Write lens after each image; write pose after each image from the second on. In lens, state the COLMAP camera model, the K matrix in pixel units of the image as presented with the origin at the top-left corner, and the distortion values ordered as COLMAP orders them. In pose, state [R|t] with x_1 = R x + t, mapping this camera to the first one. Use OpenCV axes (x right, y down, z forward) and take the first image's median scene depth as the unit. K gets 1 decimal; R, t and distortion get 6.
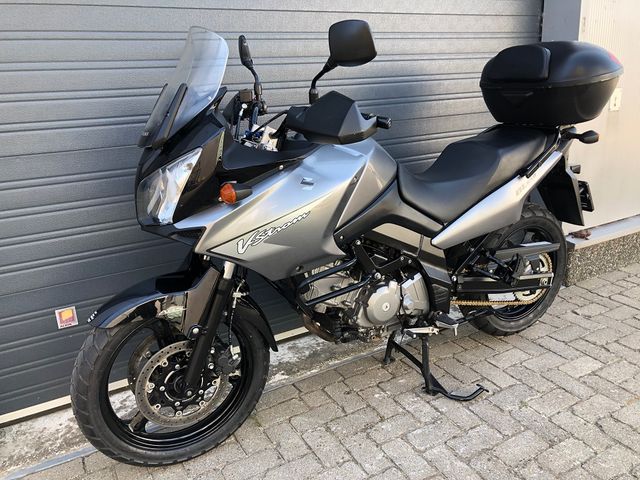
lens RADIAL K [[526.9, 0, 315.9], [0, 526.9, 239.2], [0, 0, 1]] dist [0.020262, -0.016801]
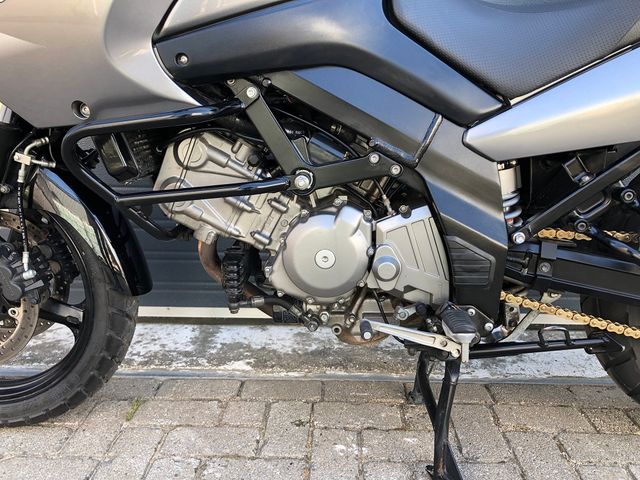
lens RADIAL K [[526.9, 0, 315.9], [0, 526.9, 239.2], [0, 0, 1]] dist [0.020262, -0.016801]
pose [[0.852563, 0.174012, -0.492804, 0.344507], [-0.192514, 0.981202, 0.013413, 0.104622], [0.485874, 0.083436, 0.870037, 0.575904]]
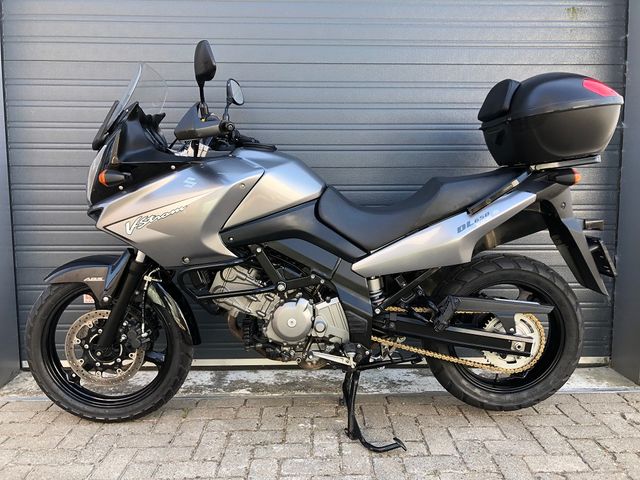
lens RADIAL K [[525.4, 0, 317.3], [0, 525.4, 241.0], [0, 0, 1]] dist [0.046486, -0.067011]
pose [[0.880162, 0.092677, -0.465539, 0.616979], [-0.173693, 0.975618, -0.134167, 0.100301], [0.441753, 0.198949, 0.874799, 0.105393]]
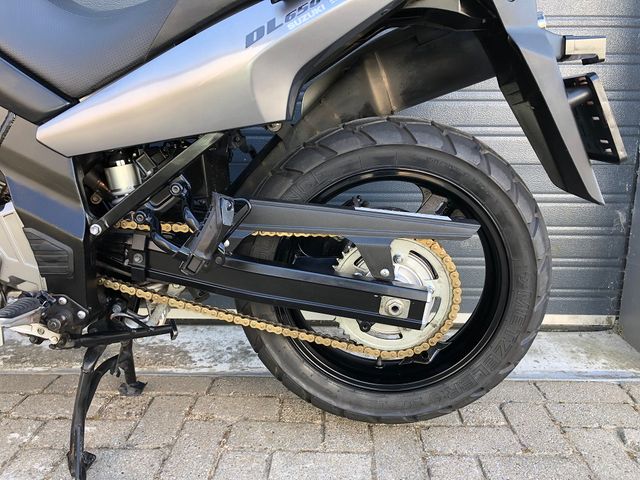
lens RADIAL K [[525.4, 0, 317.3], [0, 525.4, 241.0], [0, 0, 1]] dist [0.046486, -0.067011]
pose [[0.851100, 0.164763, -0.498480, 0.668739], [-0.189123, 0.981952, 0.001659, 0.049432], [0.489757, 0.092862, 0.866899, 0.733796]]
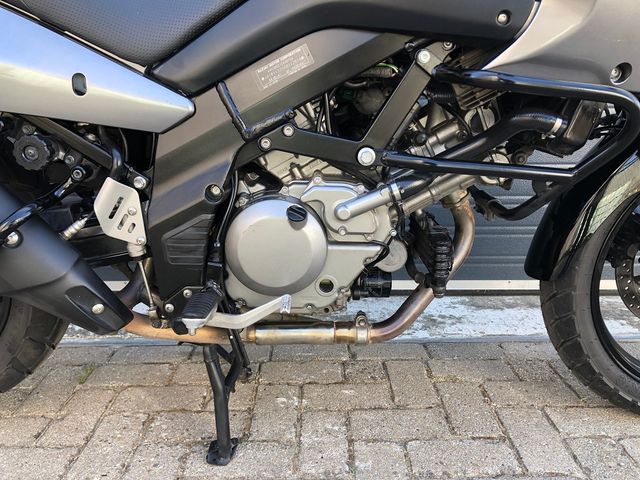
lens RADIAL K [[526.9, 0, 315.9], [0, 526.9, 239.2], [0, 0, 1]] dist [0.020262, -0.016801]
pose [[0.875521, 0.169820, -0.452355, 0.403087], [-0.177659, 0.983763, 0.025463, 0.122271], [0.449334, 0.058071, 0.891475, 0.566912]]
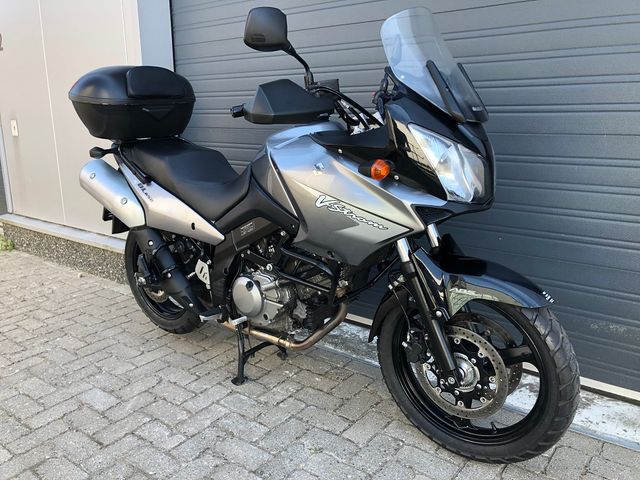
lens RADIAL K [[526.9, 0, 315.9], [0, 526.9, 239.2], [0, 0, 1]] dist [0.020262, -0.016801]
pose [[0.383087, 0.255808, -0.887585, 1.135157], [-0.274128, 0.949085, 0.155217, -0.163326], [0.882099, 0.183850, 0.433706, 0.582865]]
